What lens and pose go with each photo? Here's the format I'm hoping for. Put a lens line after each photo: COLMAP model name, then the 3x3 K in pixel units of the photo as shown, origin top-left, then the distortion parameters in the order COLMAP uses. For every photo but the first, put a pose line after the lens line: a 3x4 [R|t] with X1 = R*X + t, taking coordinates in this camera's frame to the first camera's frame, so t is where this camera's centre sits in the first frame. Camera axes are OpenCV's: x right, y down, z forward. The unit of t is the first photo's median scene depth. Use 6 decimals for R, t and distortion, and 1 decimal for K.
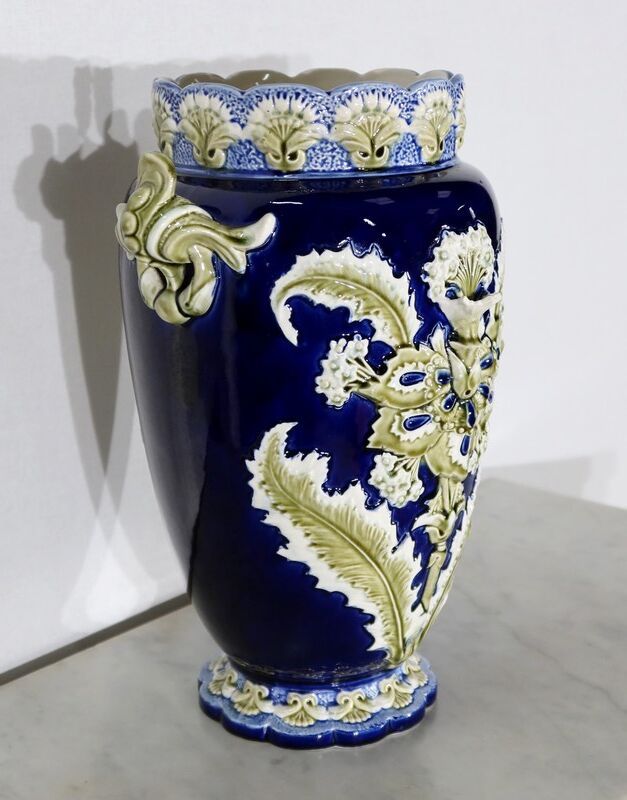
lens RADIAL K [[1406.6, 0, 311.2], [0, 1406.6, 393.0], [0, 0, 1]] dist [0.017583, 0.000000]
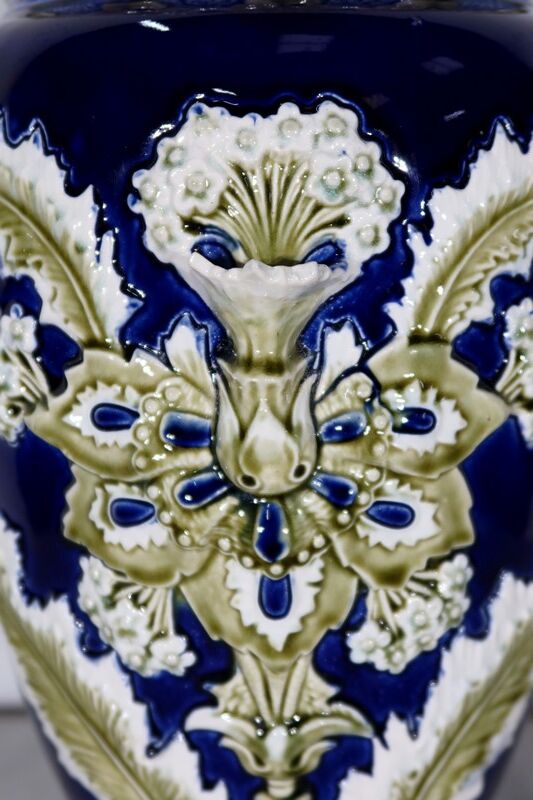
lens RADIAL K [[1098.3, 0, 270.9], [0, 1098.3, 397.3], [0, 0, 1]] dist [-0.014549, 0.000000]
pose [[0.647178, 0.175981, -0.741749, 0.385006], [-0.201525, 0.977871, 0.056171, -0.049203], [0.735220, 0.113129, 0.668321, 0.801742]]
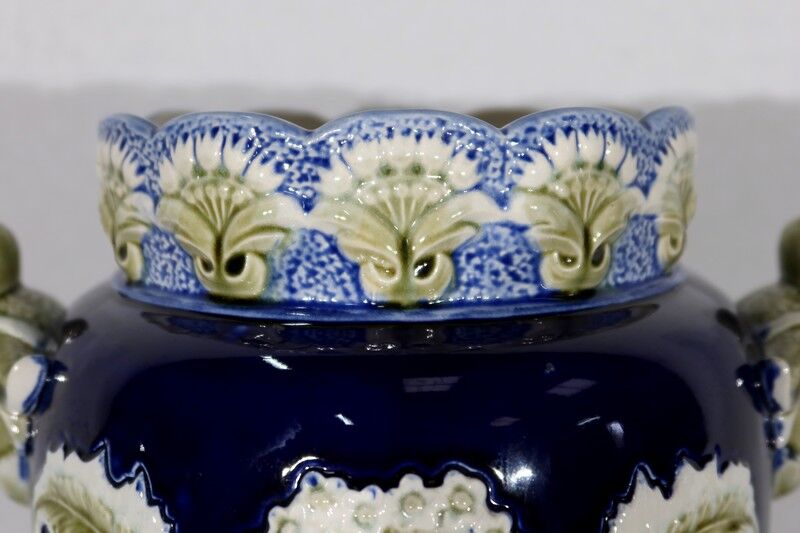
lens RADIAL K [[1098.3, 0, 392.8], [0, 1098.3, 266.0], [0, 0, 1]] dist [-0.014549, 0.000000]
pose [[0.640208, 0.117556, -0.759154, 0.347167], [-0.199282, 0.979806, -0.016334, -0.174547], [0.741904, 0.161743, 0.650706, 0.805445]]
